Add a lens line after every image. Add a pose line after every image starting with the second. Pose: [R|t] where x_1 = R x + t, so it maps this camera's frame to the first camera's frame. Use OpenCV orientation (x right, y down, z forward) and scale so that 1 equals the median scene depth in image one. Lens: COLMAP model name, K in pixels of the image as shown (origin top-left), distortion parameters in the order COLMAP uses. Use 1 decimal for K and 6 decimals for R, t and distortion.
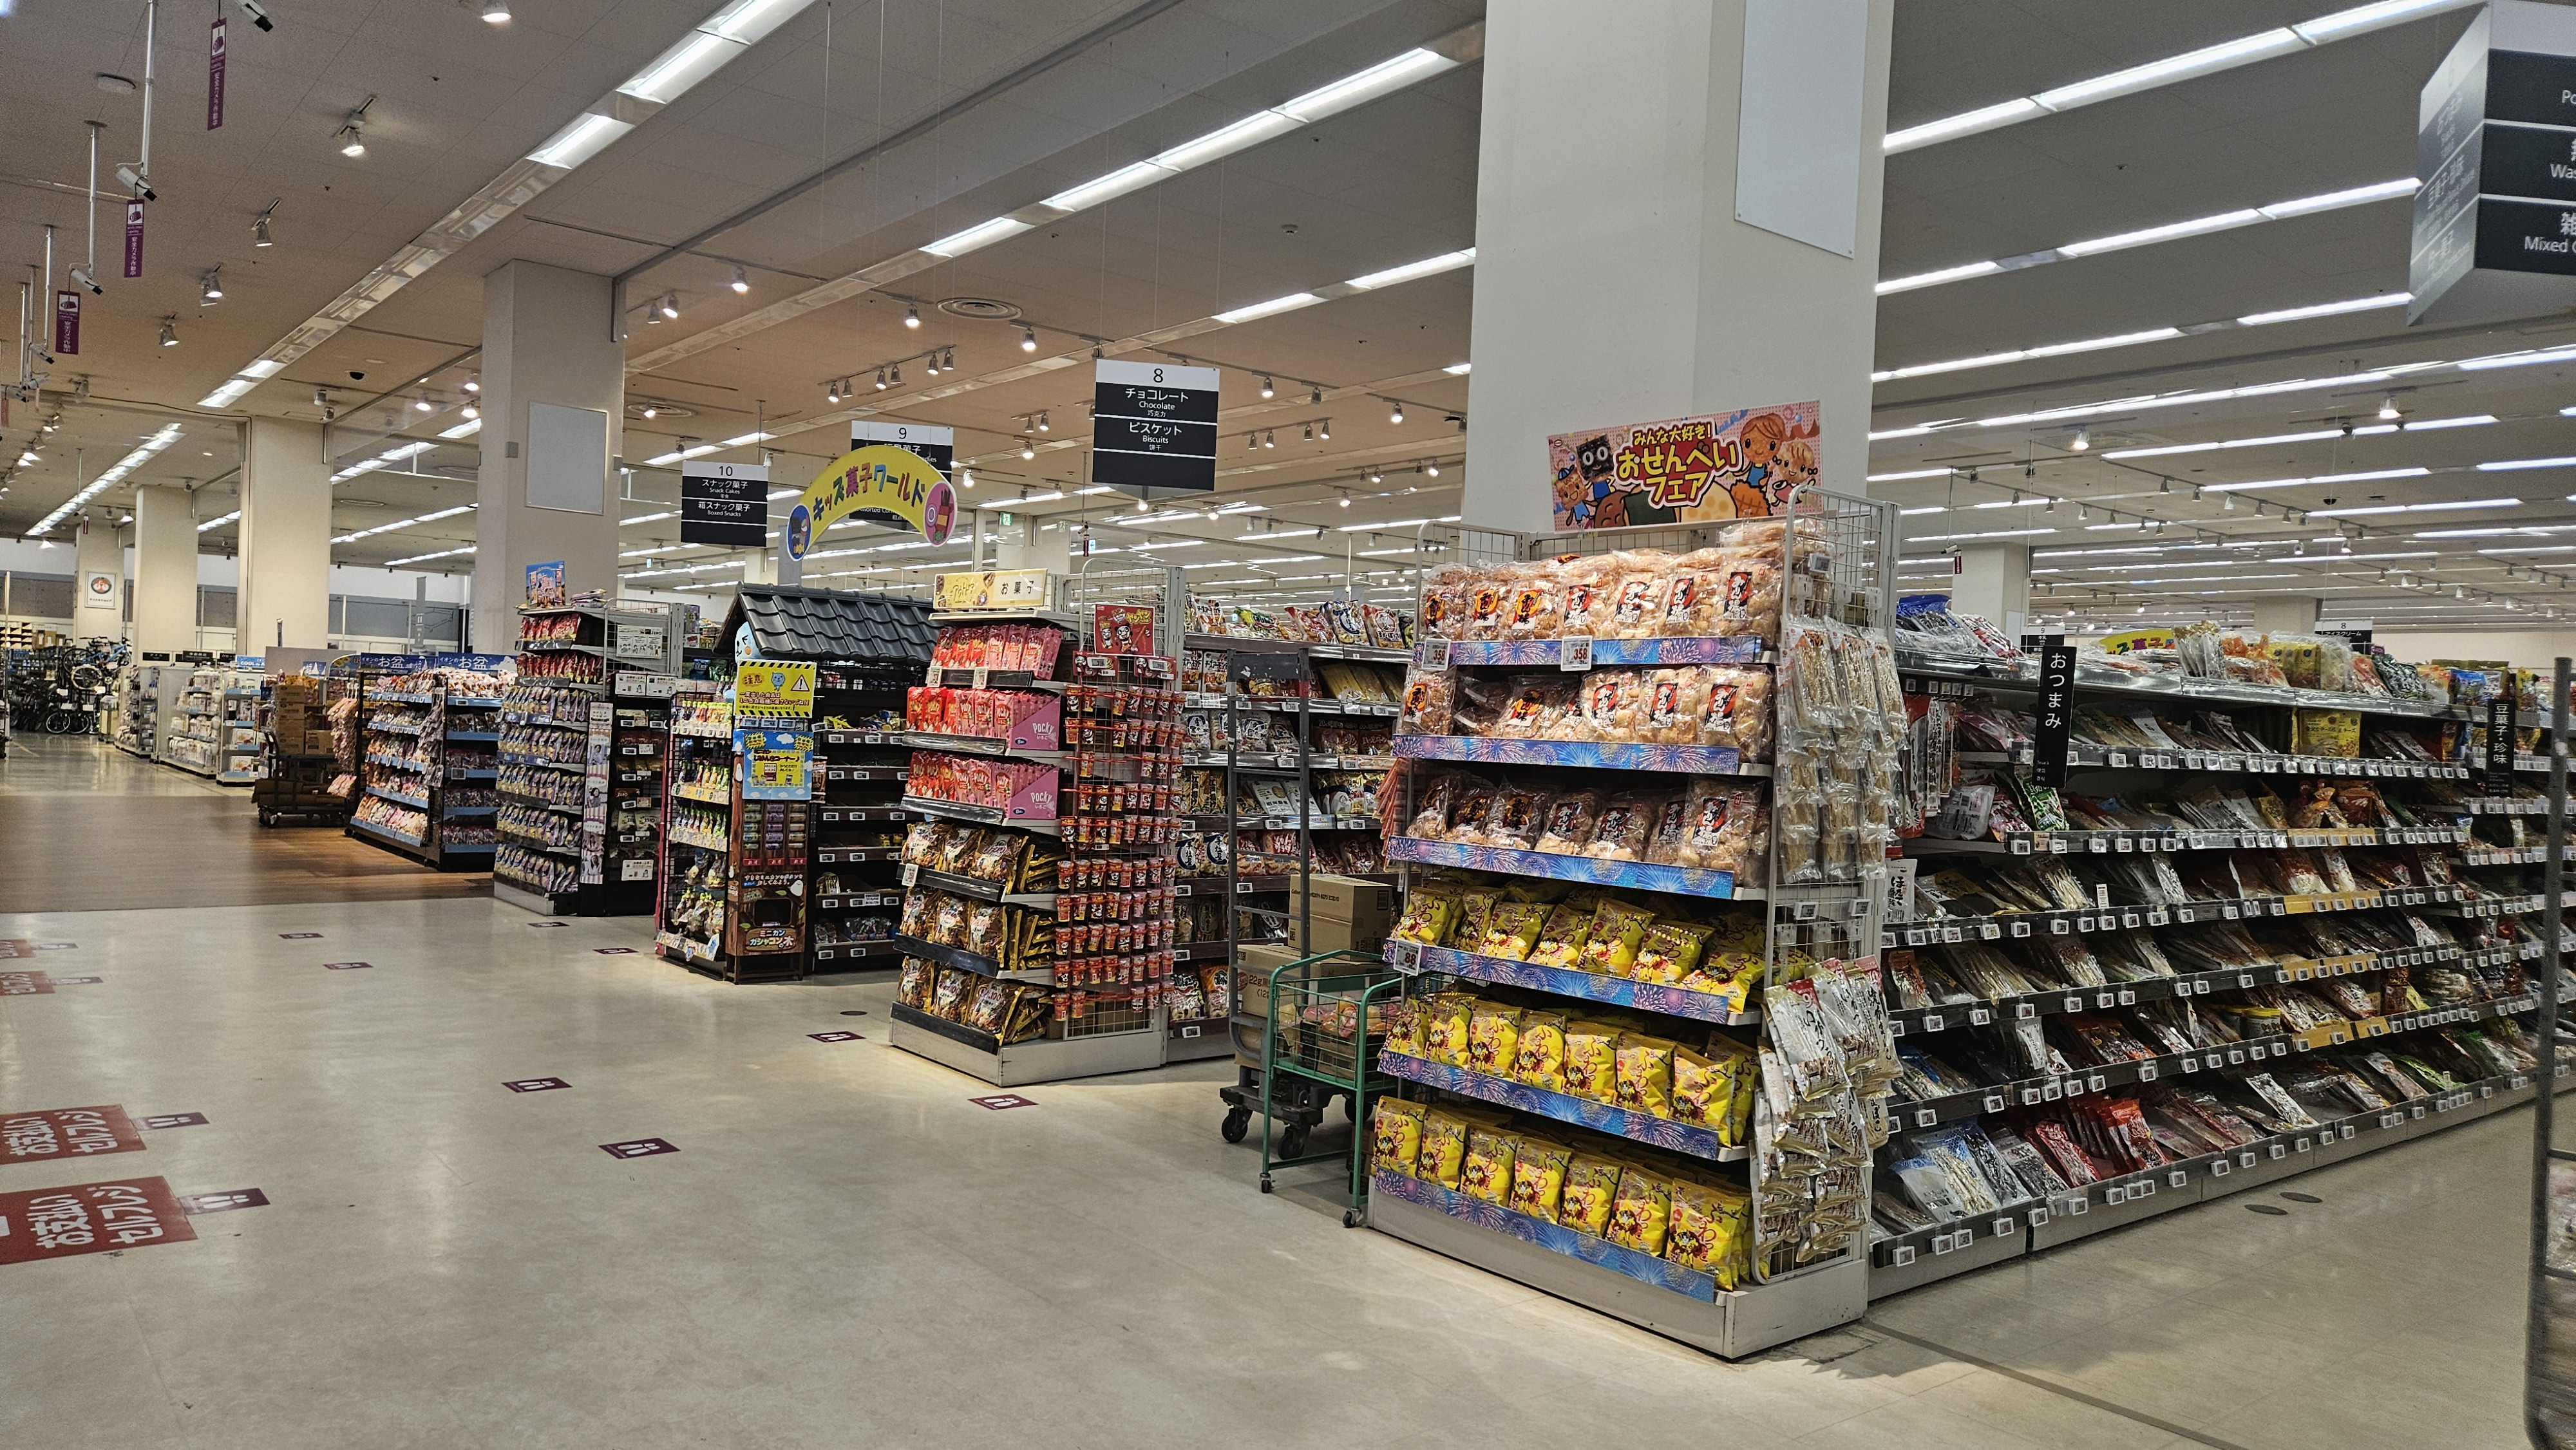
lens RADIAL K [[1740.6, 0, 1283.4], [0, 1740.6, 724.1], [0, 0, 1]] dist [0.058222, -0.048846]
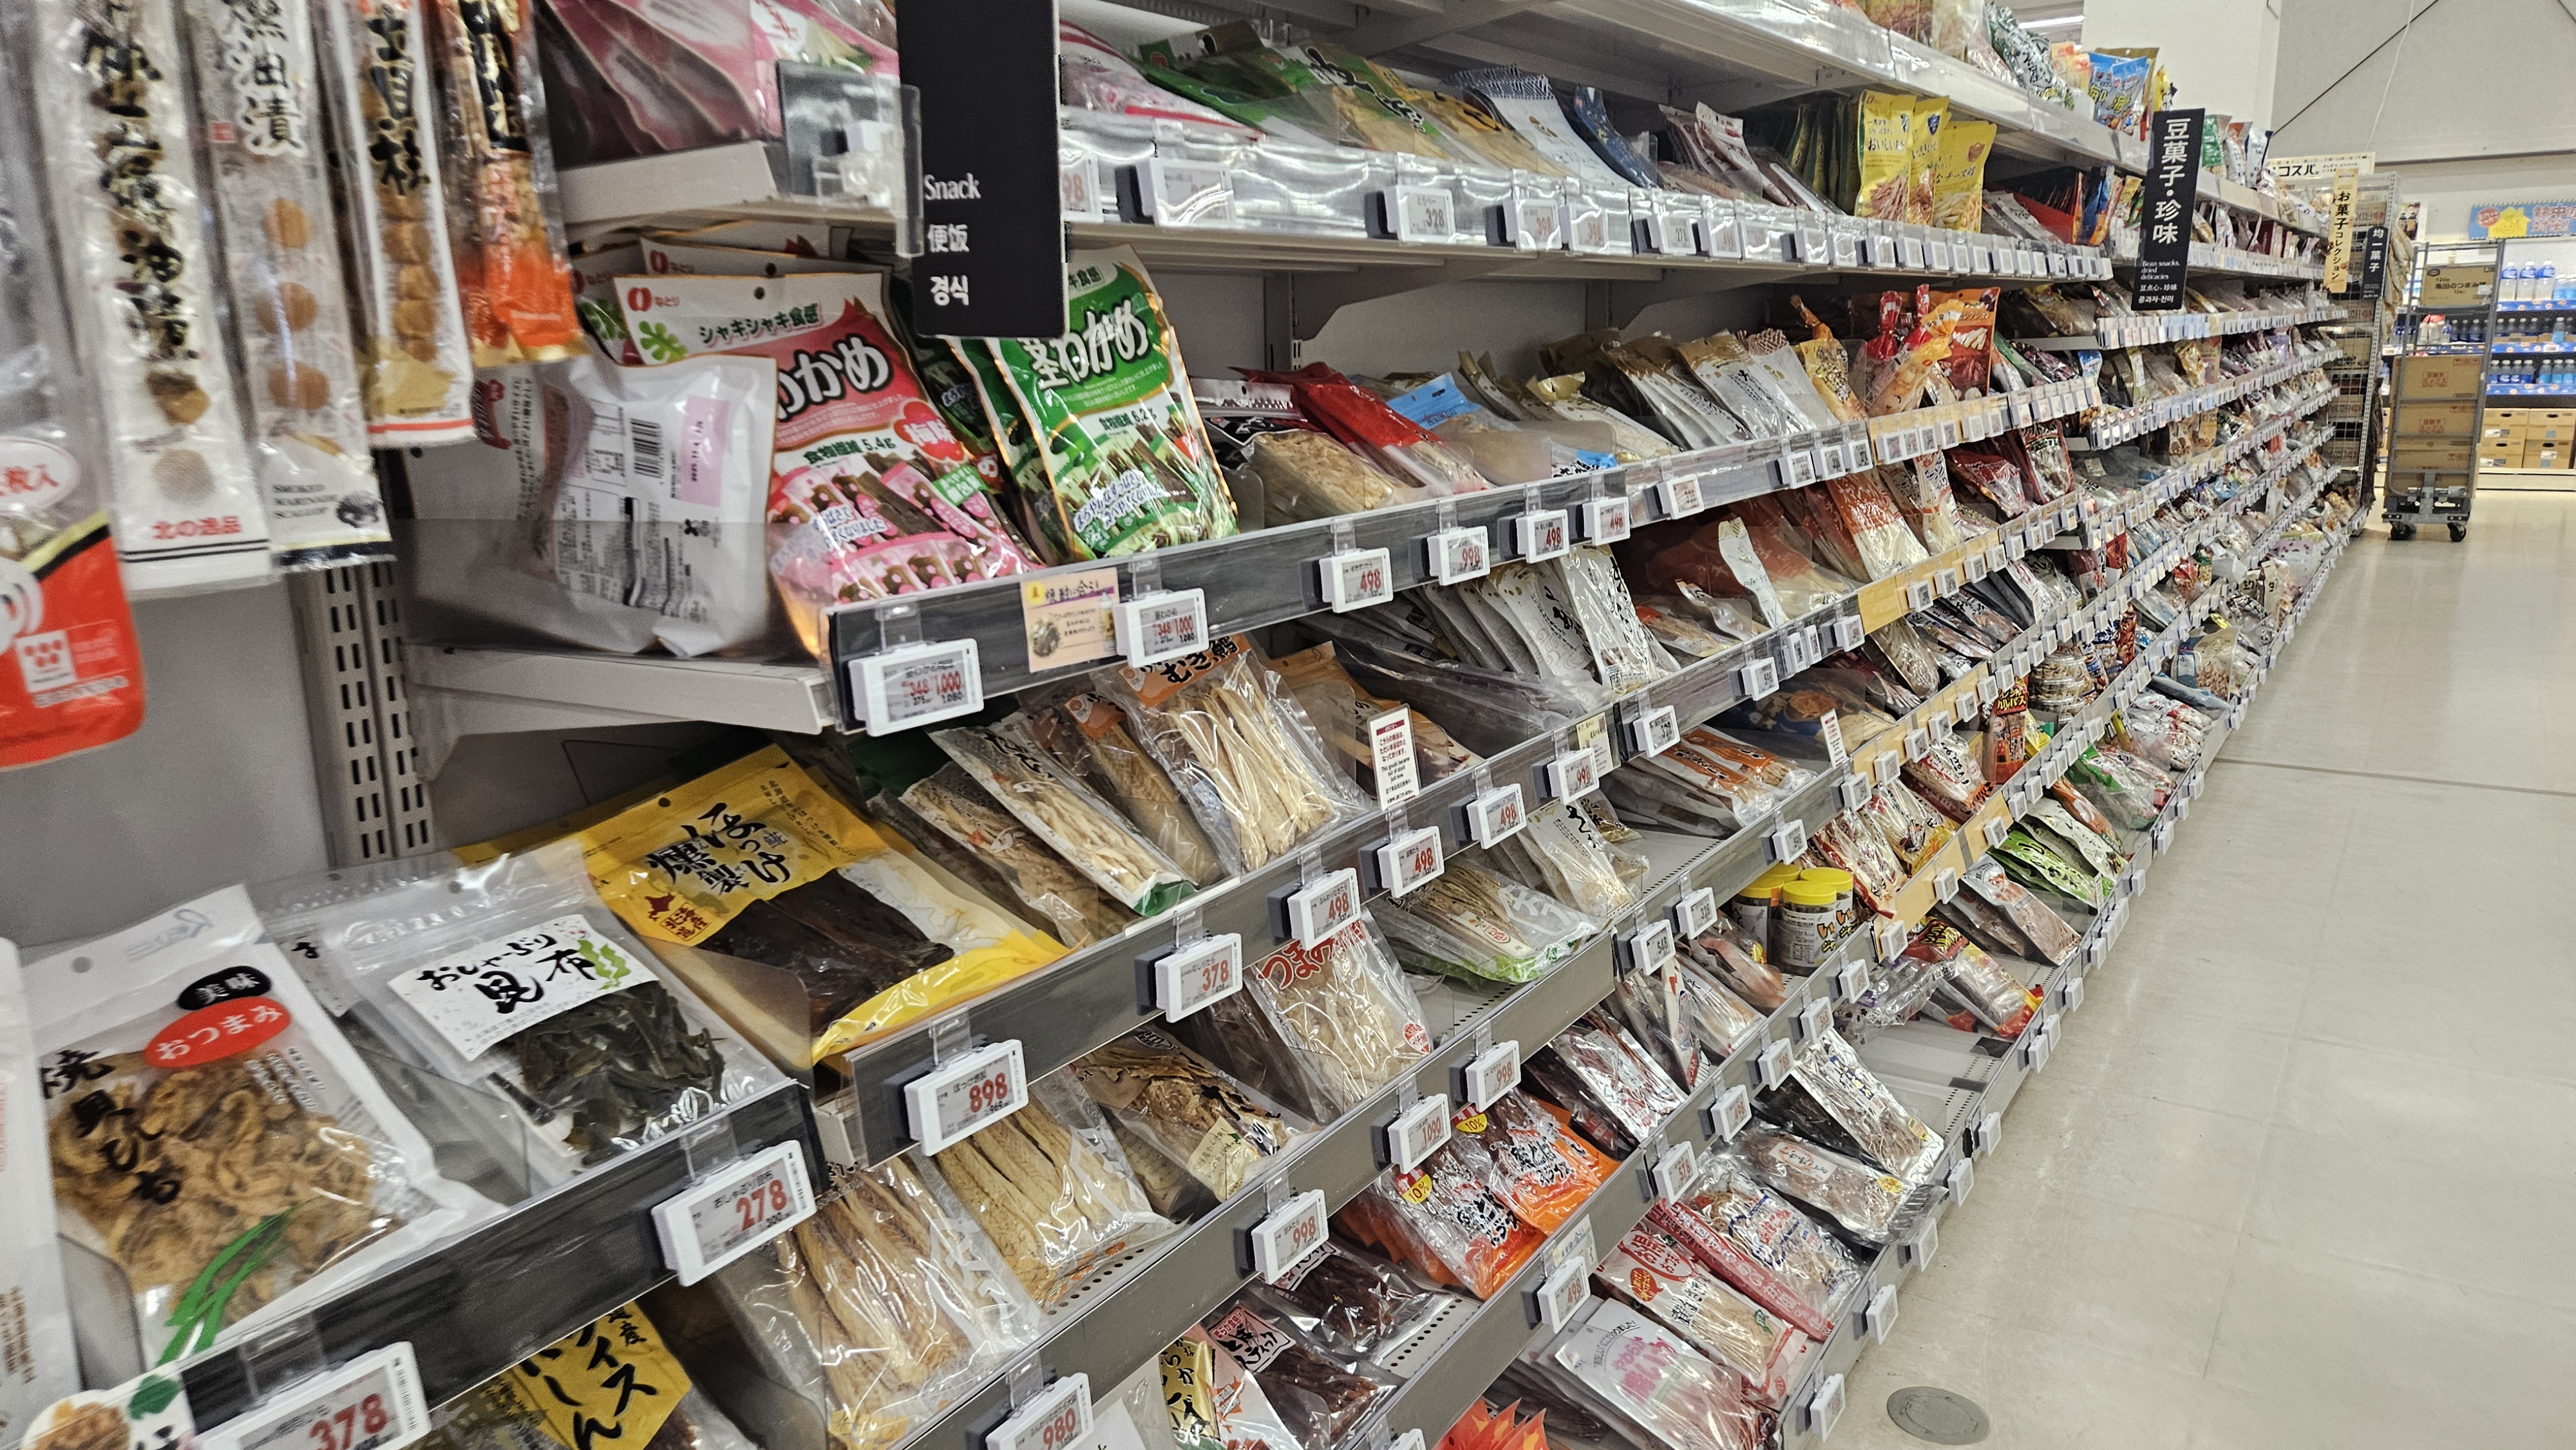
lens RADIAL K [[1740.6, 0, 1286.7], [0, 1740.6, 728.0], [0, 0, 1]] dist [0.058222, -0.048846]
pose [[0.950572, -0.132051, 0.281026, 0.354388], [0.067939, 0.971584, 0.226734, 0.031516], [-0.302981, -0.196434, 0.932532, 0.715854]]
